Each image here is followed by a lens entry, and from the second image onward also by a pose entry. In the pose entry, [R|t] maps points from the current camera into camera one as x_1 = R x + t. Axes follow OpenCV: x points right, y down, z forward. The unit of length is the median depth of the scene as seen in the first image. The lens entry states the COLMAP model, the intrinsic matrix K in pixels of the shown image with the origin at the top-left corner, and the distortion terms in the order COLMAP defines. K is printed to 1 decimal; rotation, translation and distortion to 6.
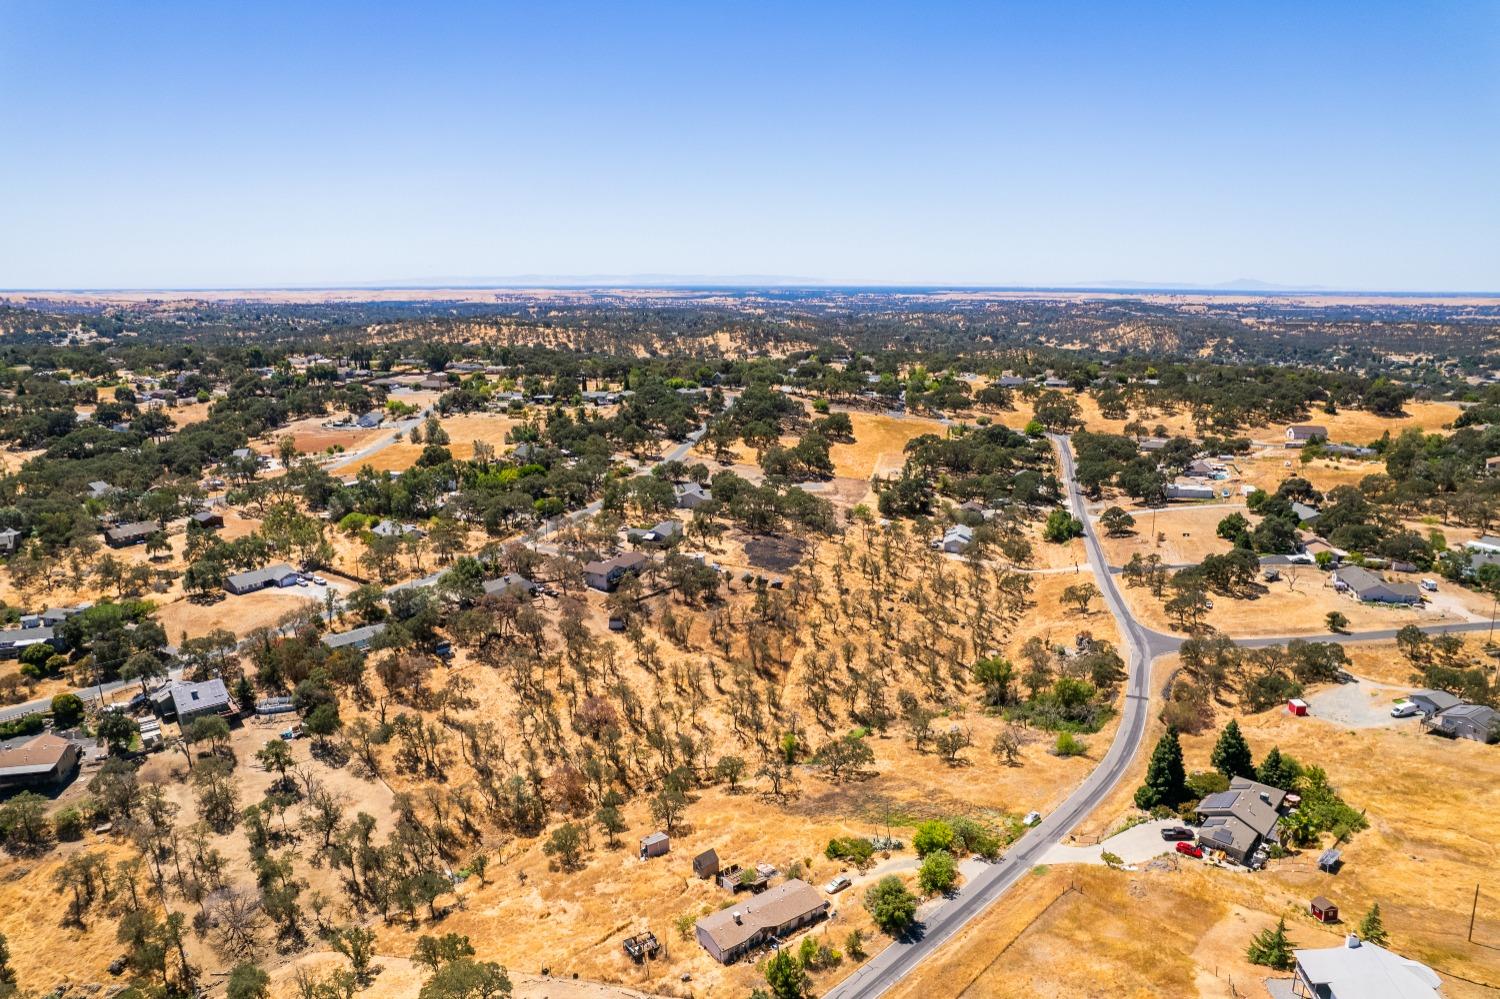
lens RADIAL K [[960.7, 0, 746.9], [0, 960.7, 507.6], [0, 0, 1]] dist [-0.074347, 0.068207]
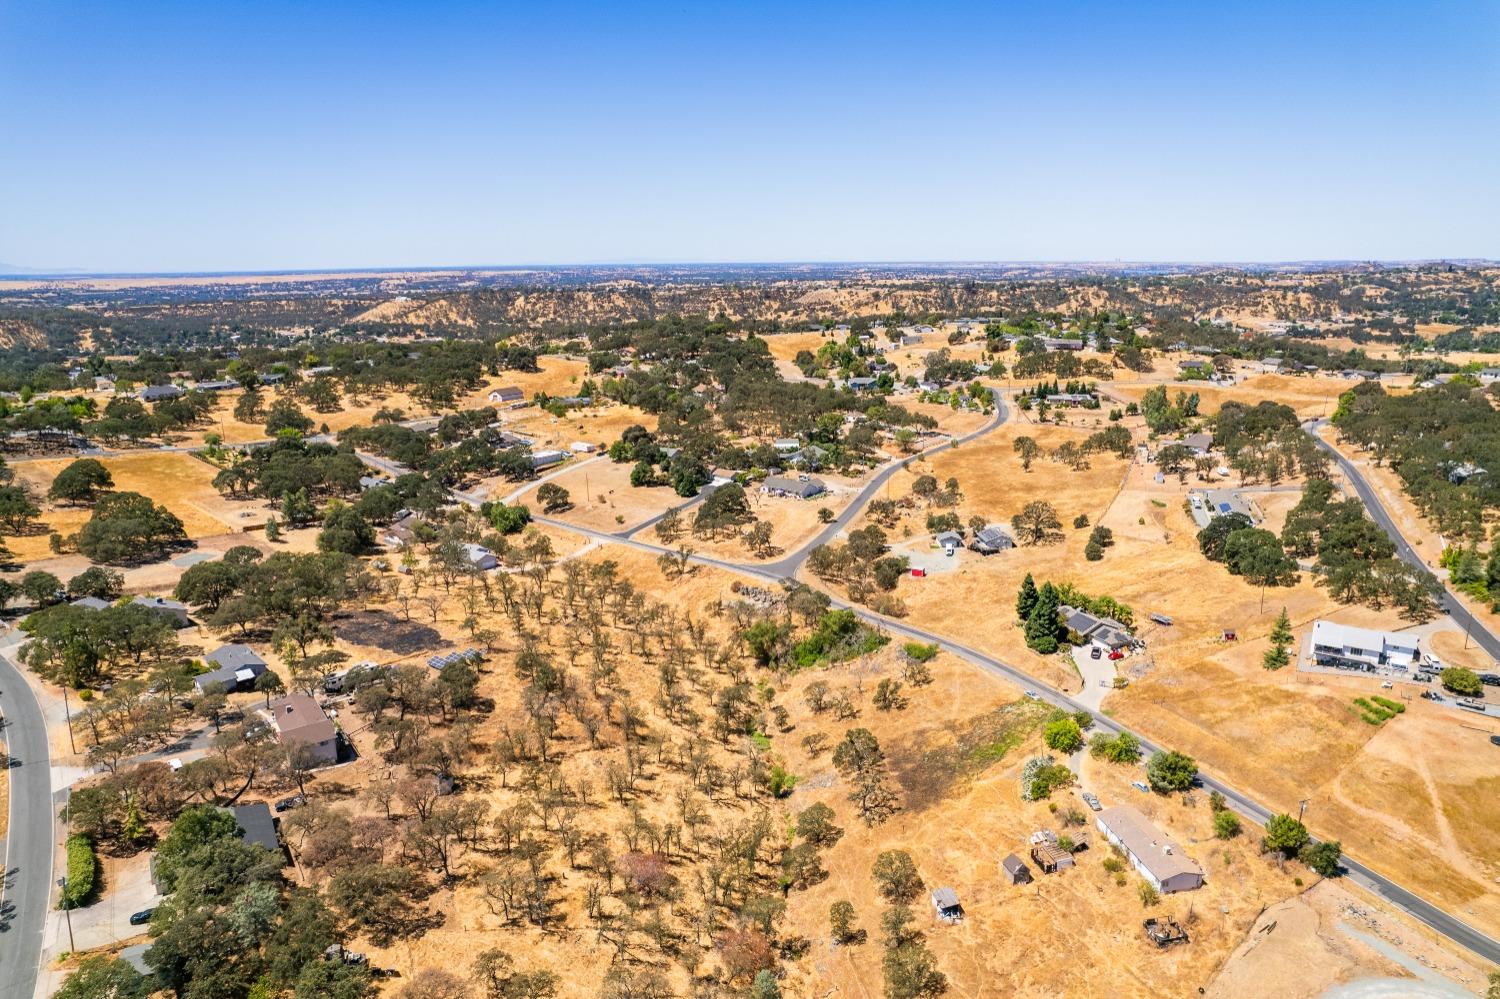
lens RADIAL K [[960.7, 0, 746.9], [0, 960.7, 507.6], [0, 0, 1]] dist [-0.074347, 0.068207]
pose [[0.415074, -0.237714, 0.878183, -0.339412], [0.221475, 0.962625, 0.155892, -0.070301], [-0.882418, 0.129789, 0.452209, 0.282669]]
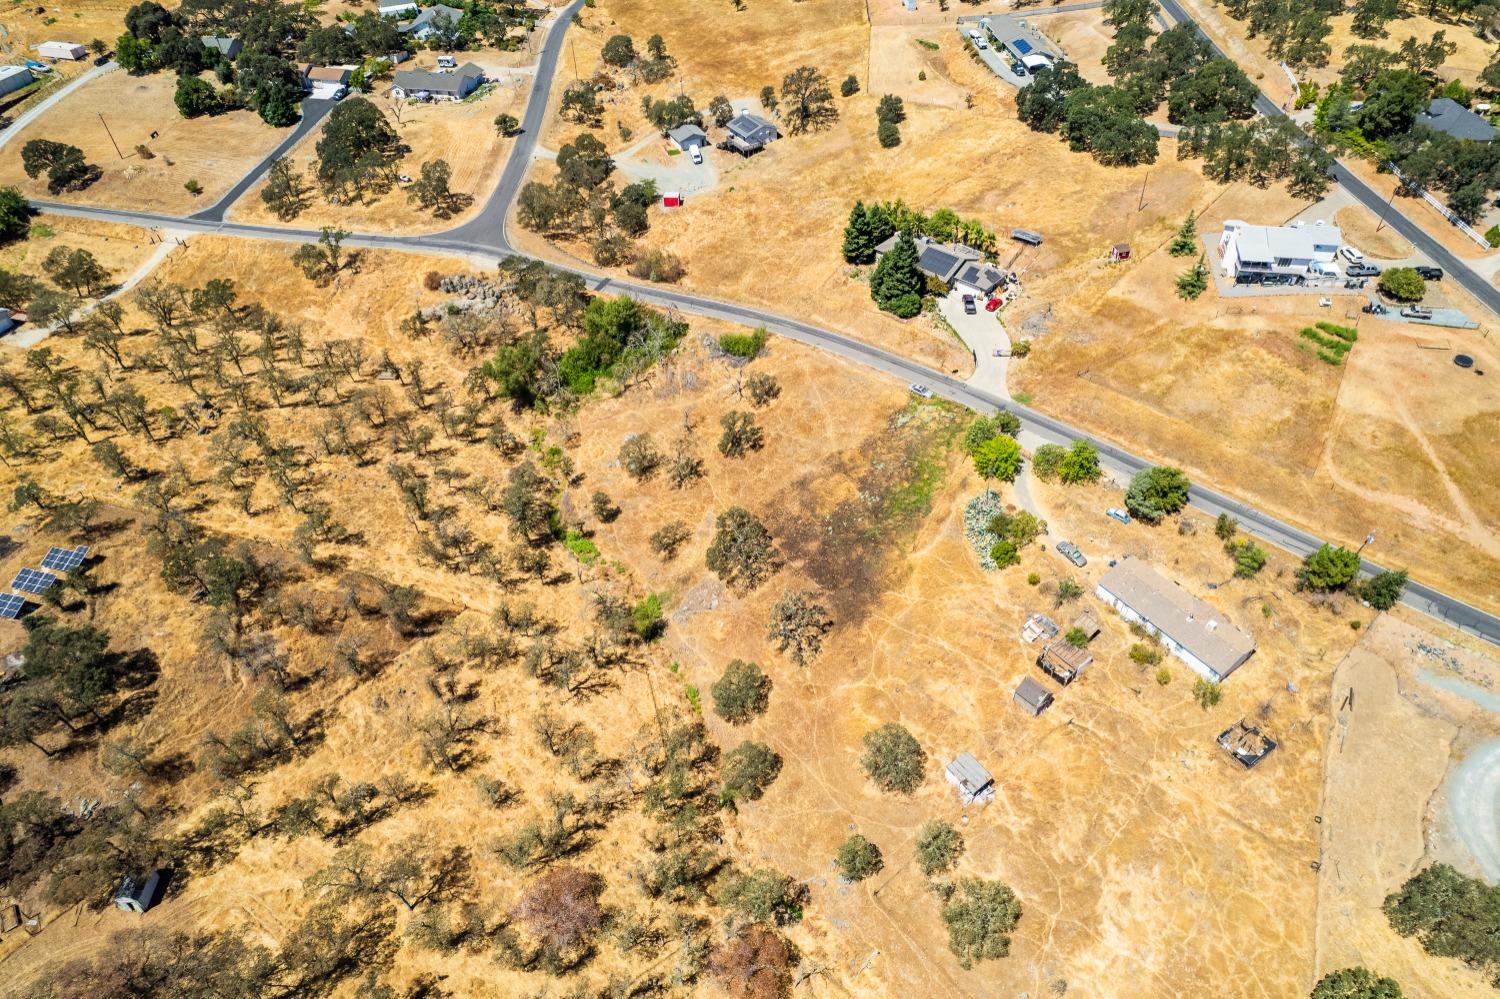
lens RADIAL K [[960.7, 0, 746.9], [0, 960.7, 507.6], [0, 0, 1]] dist [-0.074347, 0.068207]
pose [[-0.005286, -0.681630, 0.731678, -0.176531], [0.249374, 0.707673, 0.661069, -0.096660], [-0.968393, 0.185955, 0.166240, 0.396004]]
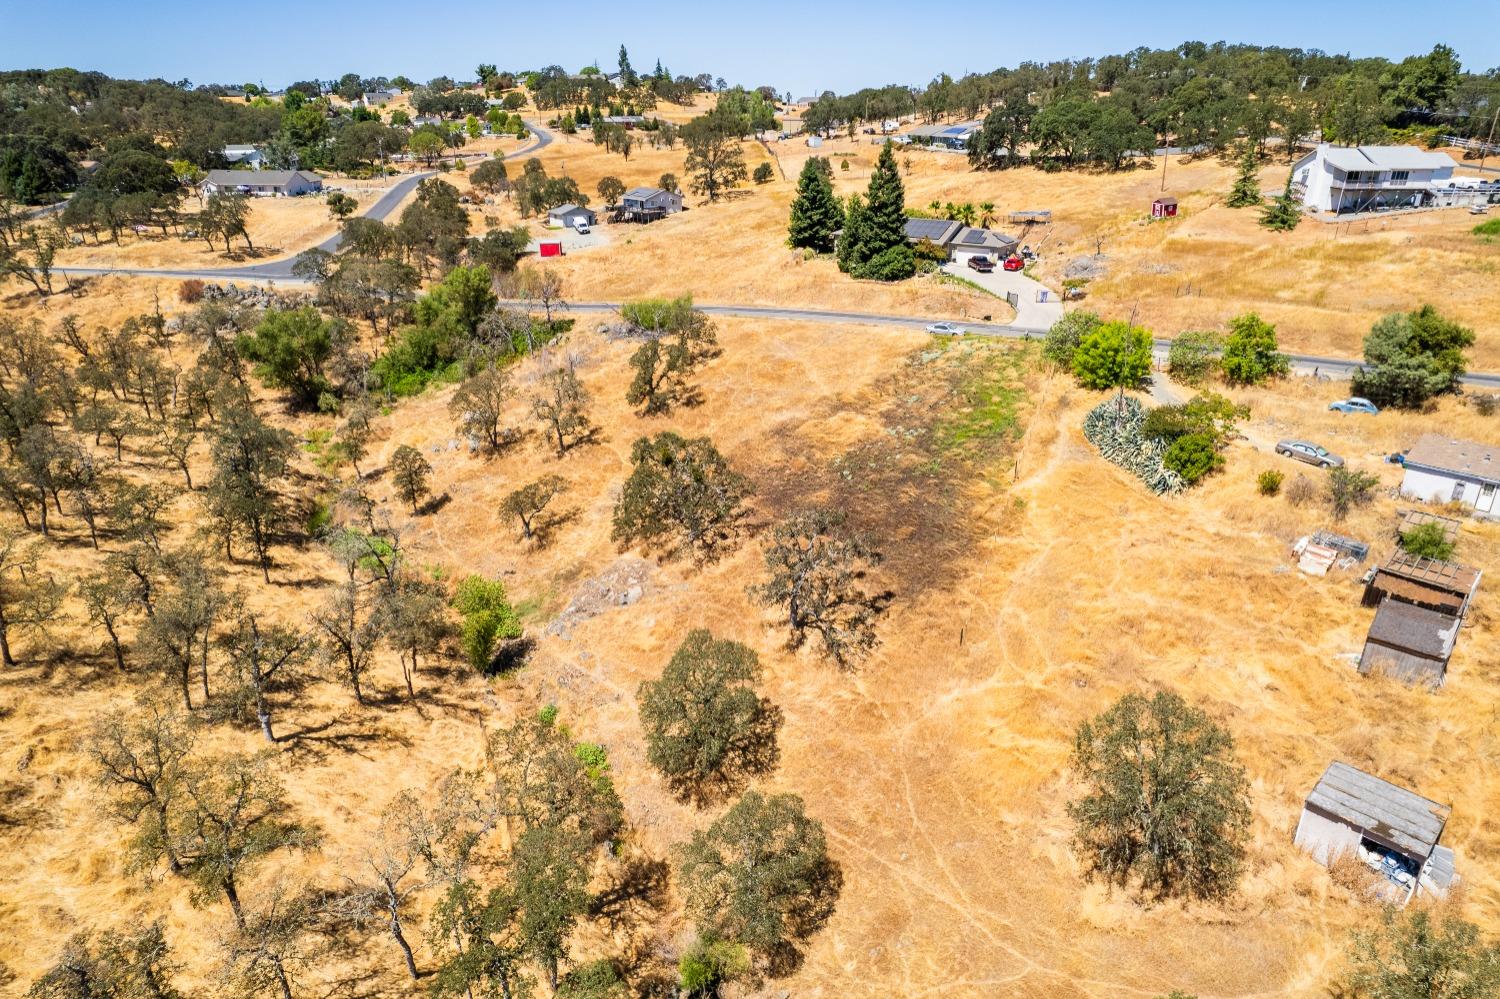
lens RADIAL K [[960.7, 0, 746.9], [0, 960.7, 507.6], [0, 0, 1]] dist [-0.074347, 0.068207]
pose [[-0.129526, -0.379235, 0.916190, -0.102633], [0.231819, 0.886786, 0.399838, 0.061366], [-0.964097, 0.264180, -0.026947, 0.447319]]
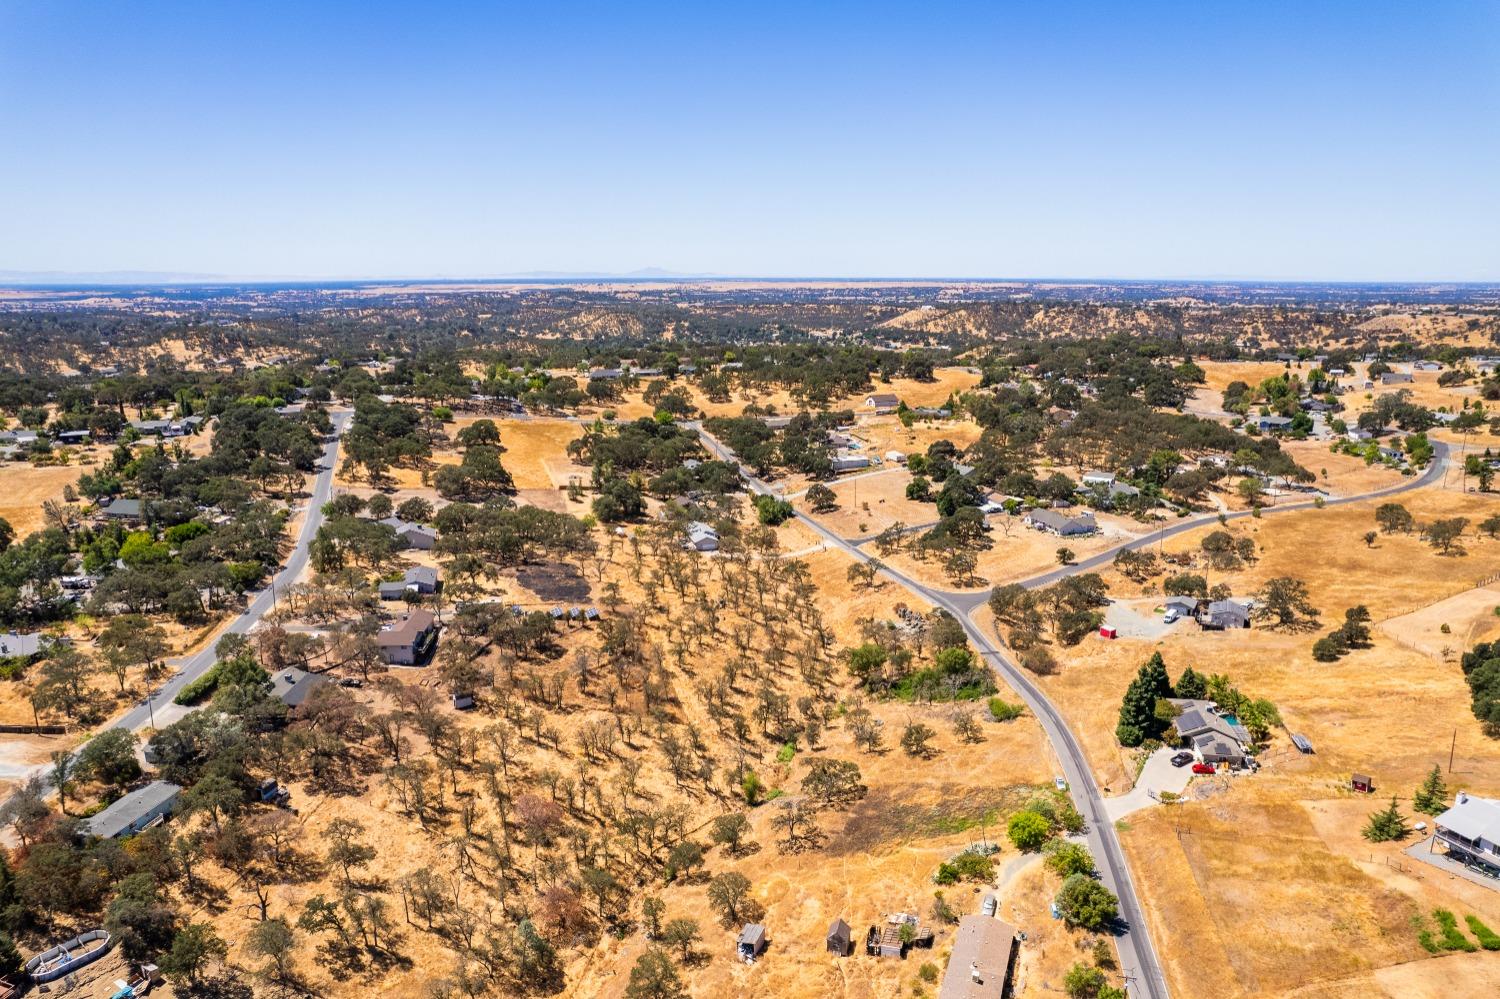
lens RADIAL K [[960.7, 0, 746.9], [0, 960.7, 507.6], [0, 0, 1]] dist [-0.074347, 0.068207]
pose [[0.840053, -0.133682, 0.525776, -0.195038], [0.129515, 0.990559, 0.044925, -0.026700], [-0.526818, 0.030357, 0.849436, 0.106327]]
